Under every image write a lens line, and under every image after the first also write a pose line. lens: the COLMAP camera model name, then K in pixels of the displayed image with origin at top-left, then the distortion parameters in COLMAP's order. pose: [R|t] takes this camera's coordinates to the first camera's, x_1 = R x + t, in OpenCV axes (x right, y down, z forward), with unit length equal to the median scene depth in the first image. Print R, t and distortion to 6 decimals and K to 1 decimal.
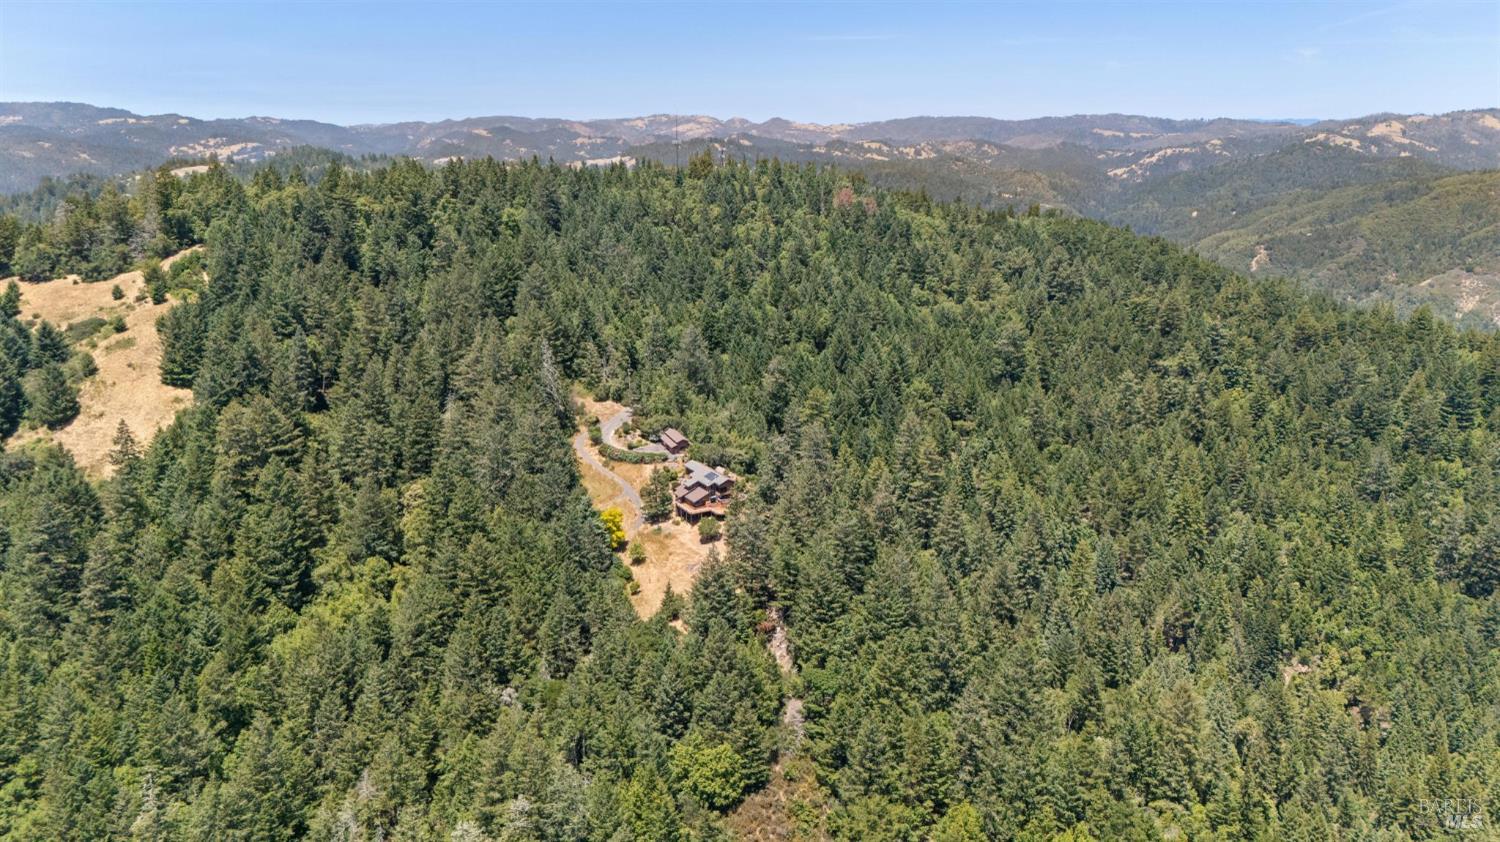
lens RADIAL K [[1117.0, 0, 759.4], [0, 1117.0, 421.1], [0, 0, 1]] dist [0.053881, -0.037300]
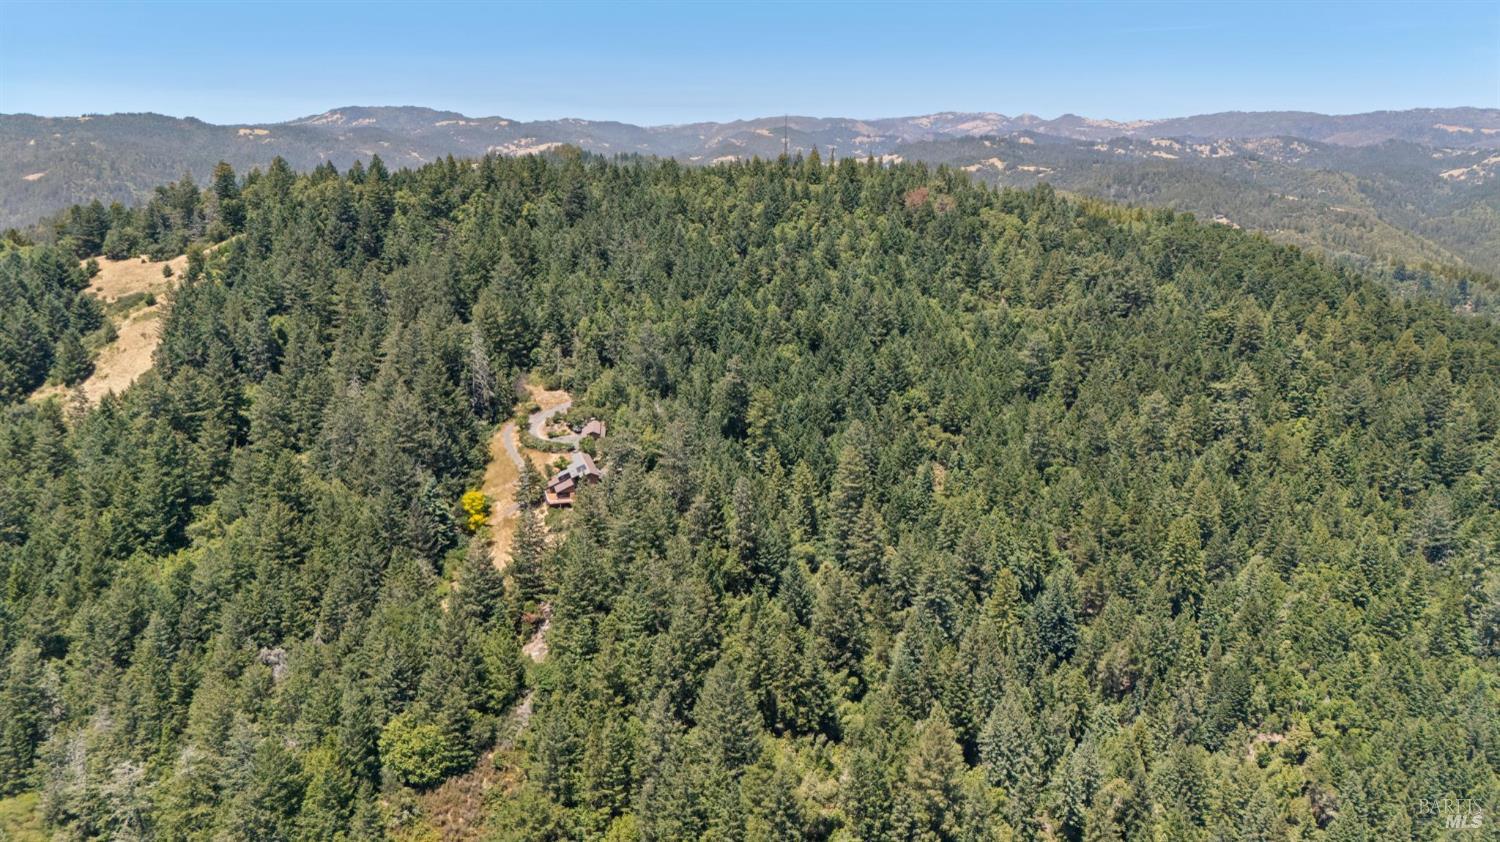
lens RADIAL K [[1117.0, 0, 748.8], [0, 1117.0, 423.7], [0, 0, 1]] dist [0.053881, -0.037300]
pose [[0.967379, 0.063351, -0.245286, 0.240592], [-0.062508, 0.997981, 0.011228, -0.008282], [0.245502, 0.004471, 0.969386, 0.035770]]
